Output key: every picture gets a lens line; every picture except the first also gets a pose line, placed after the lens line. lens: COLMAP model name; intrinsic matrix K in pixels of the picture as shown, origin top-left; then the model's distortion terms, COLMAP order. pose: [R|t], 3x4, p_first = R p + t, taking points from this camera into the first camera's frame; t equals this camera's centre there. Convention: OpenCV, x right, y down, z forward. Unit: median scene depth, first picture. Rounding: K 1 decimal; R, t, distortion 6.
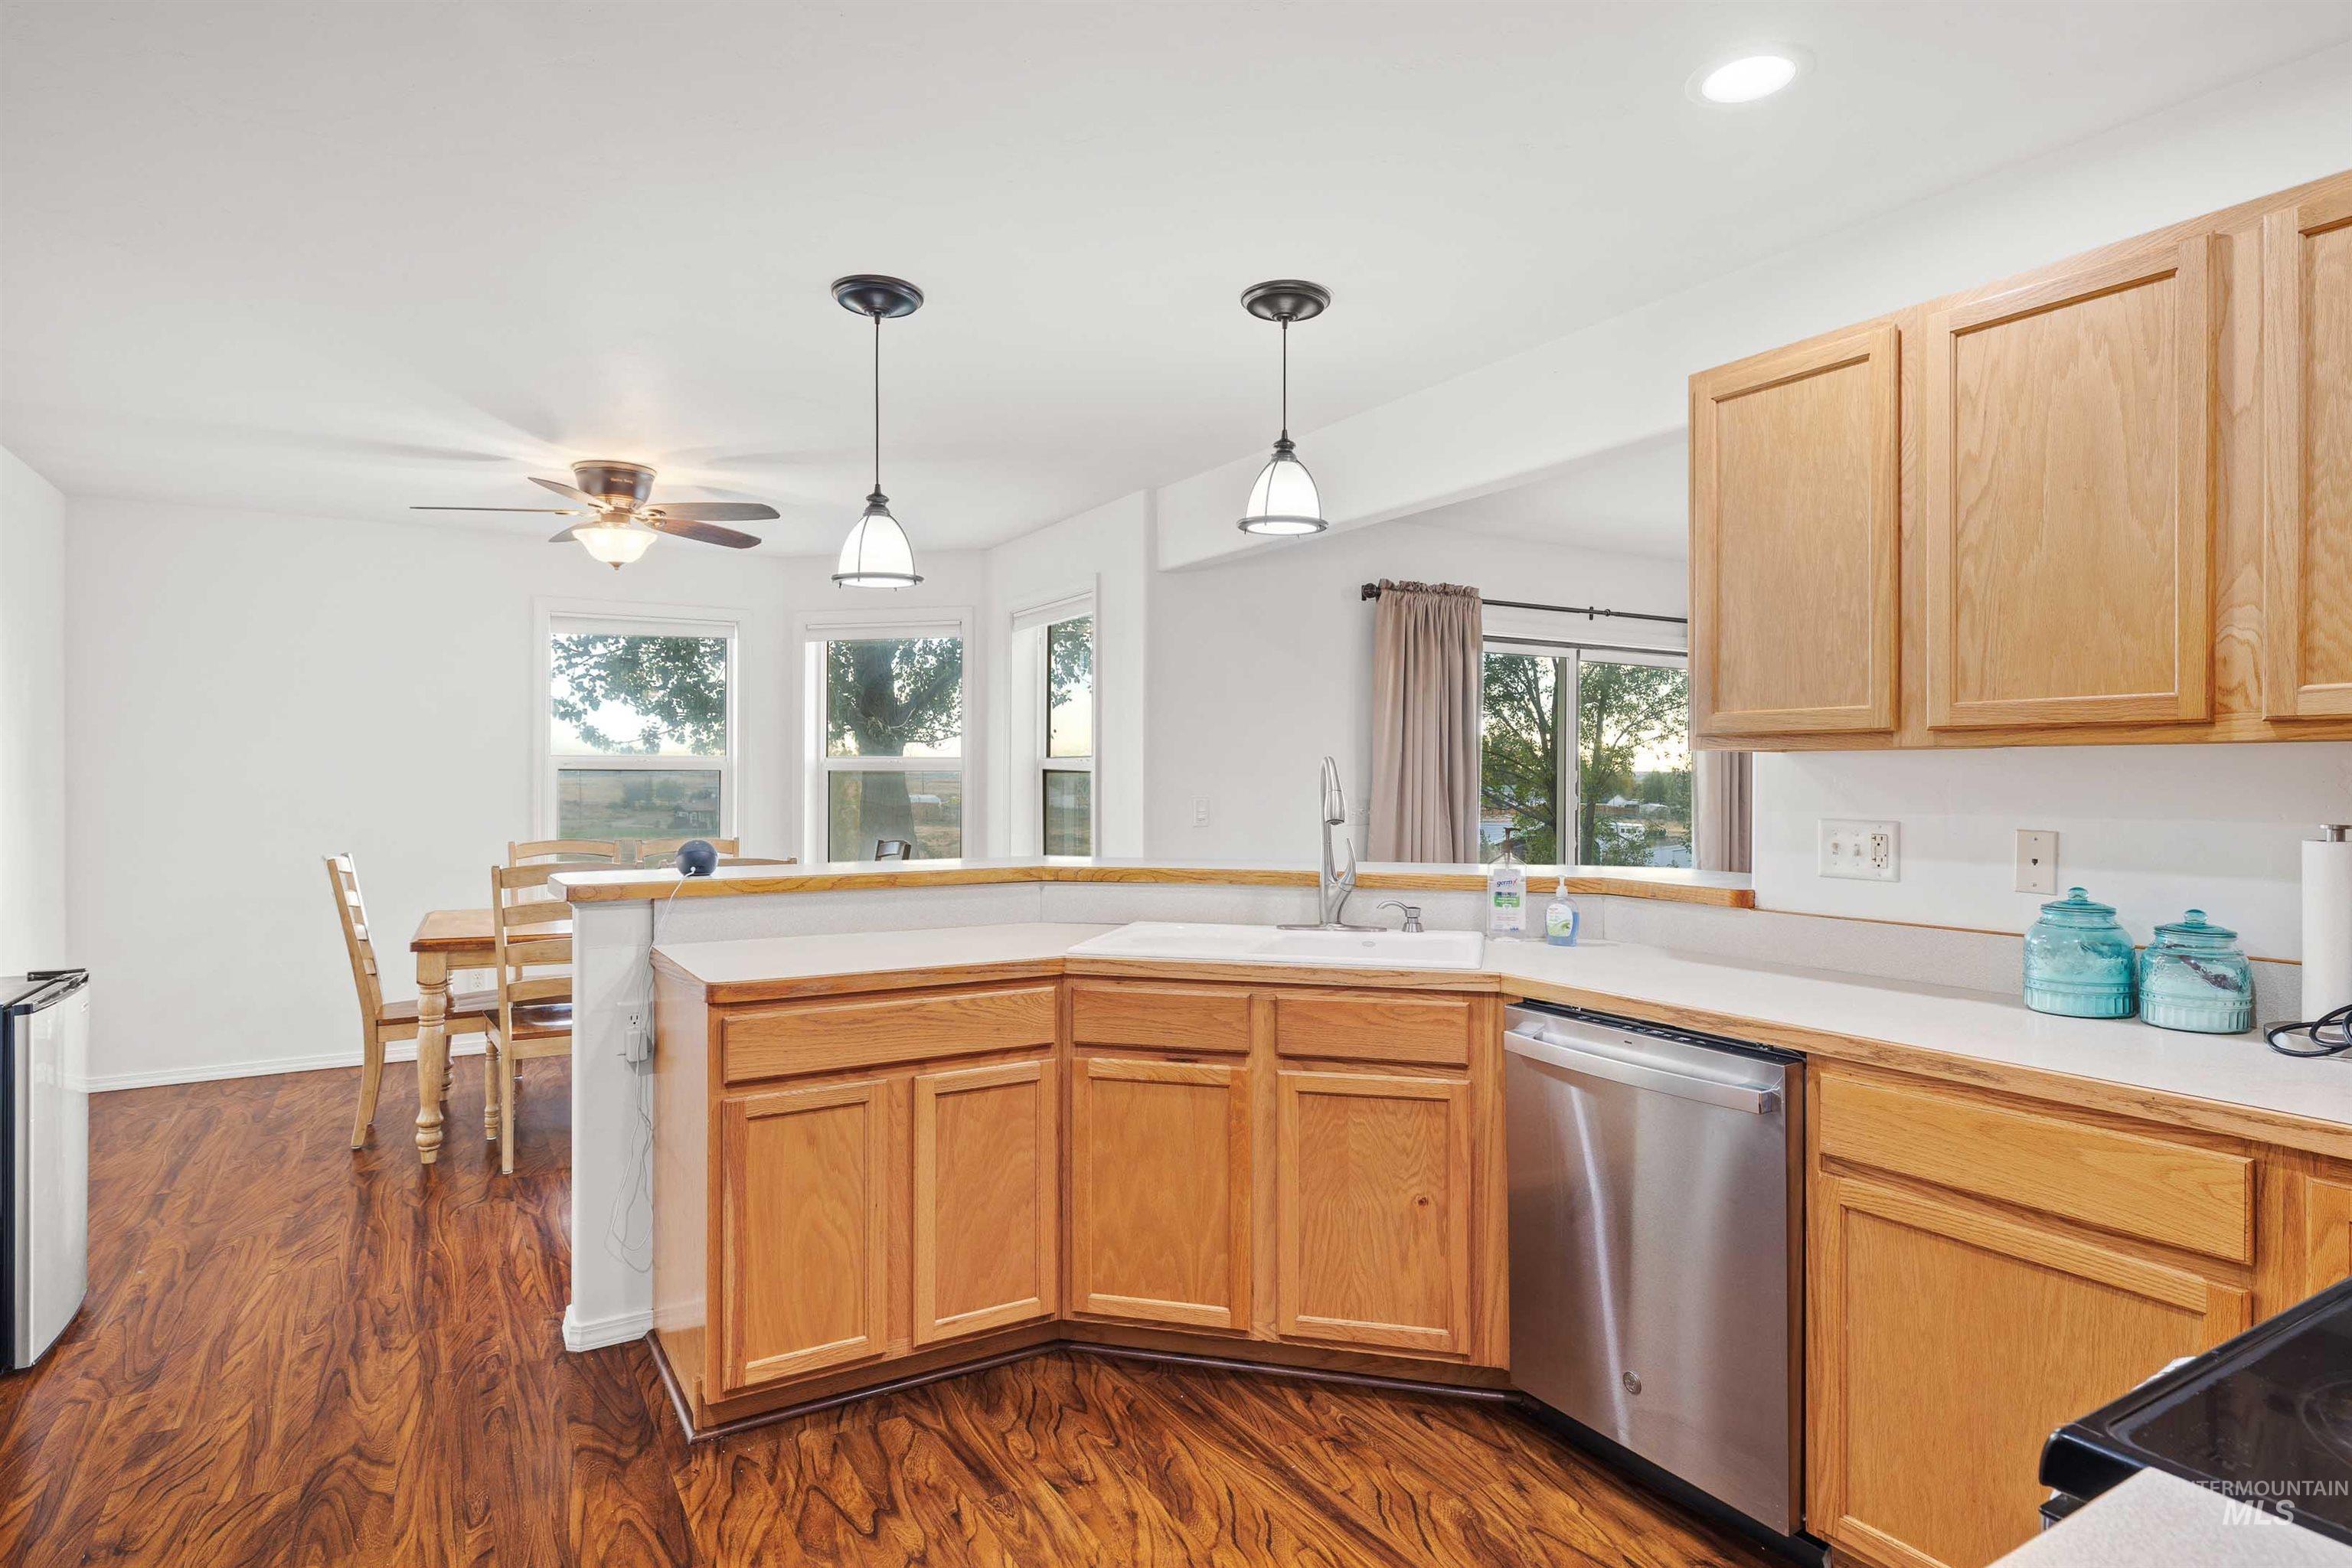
lens RADIAL K [[1259.3, 0, 1192.5], [0, 1259.3, 778.0], [0, 0, 1]] dist [0.006008, 0.000649]
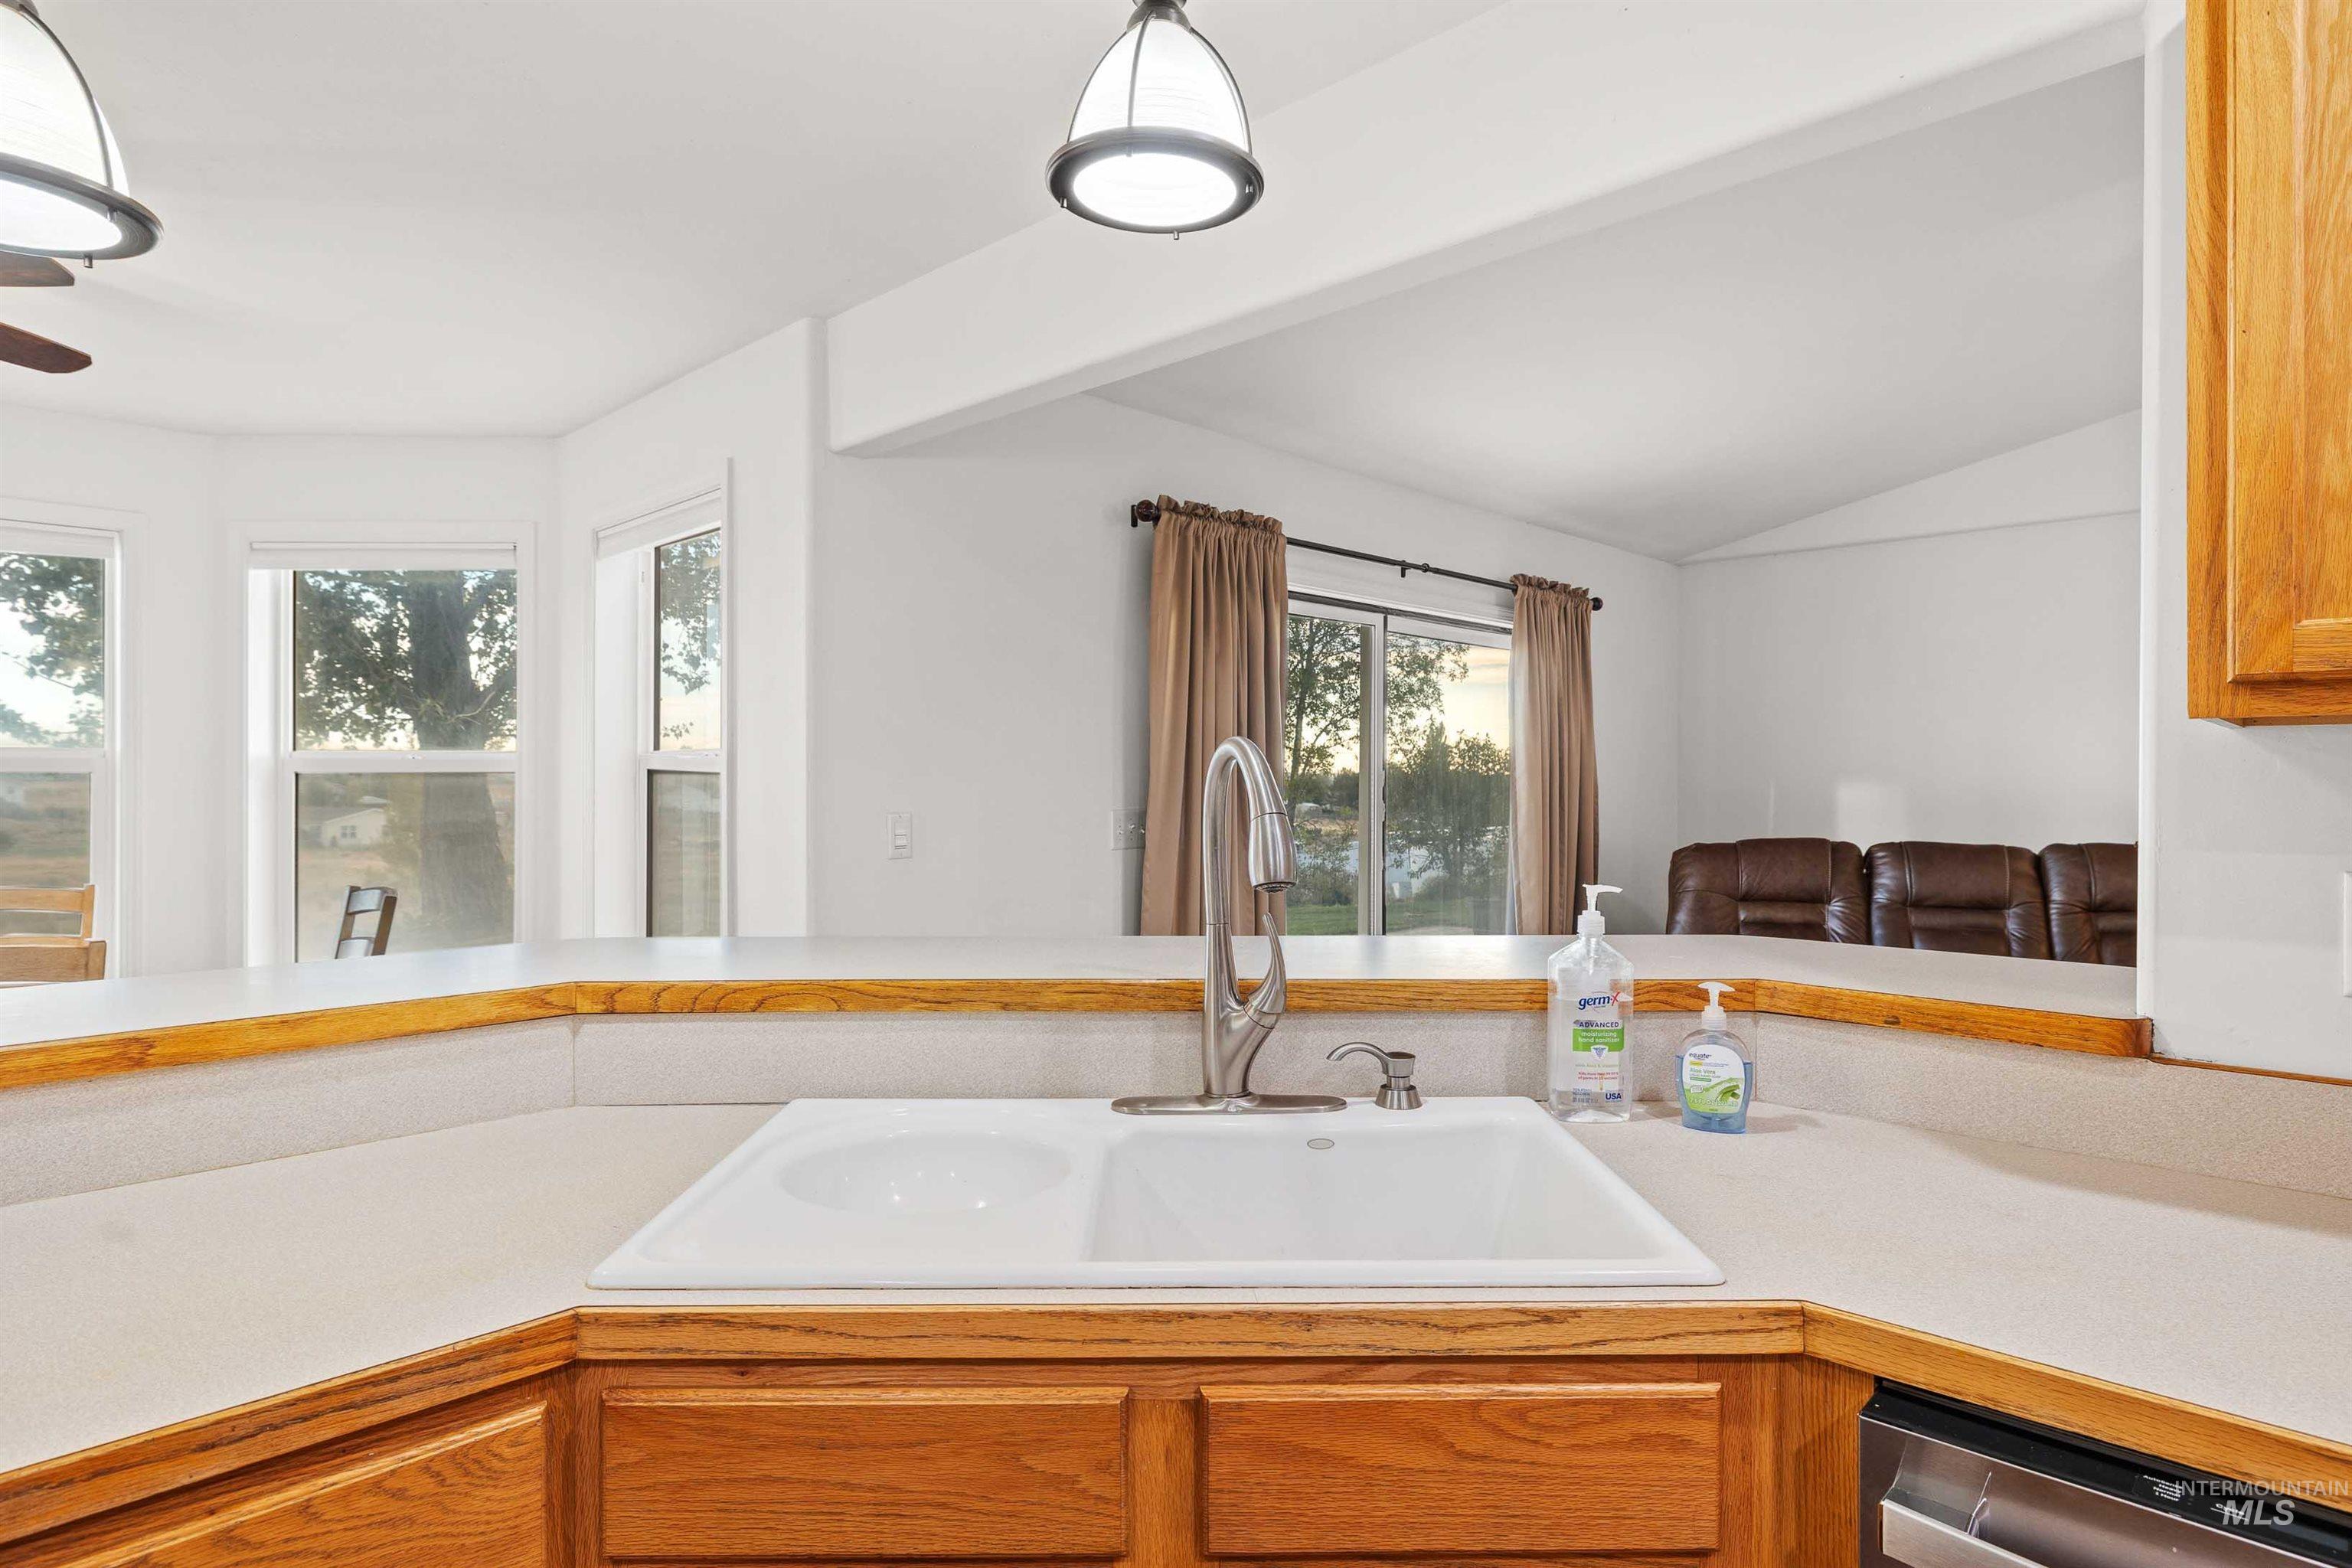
lens RADIAL K [[1259.3, 0, 1176.8], [0, 1259.3, 786.2], [0, 0, 1]] dist [0.006008, 0.000649]
pose [[0.969127, -0.003813, 0.246534, -0.025403], [0.002527, 0.999982, 0.005532, -0.001905], [-0.246551, -0.004739, 0.969118, 0.581910]]
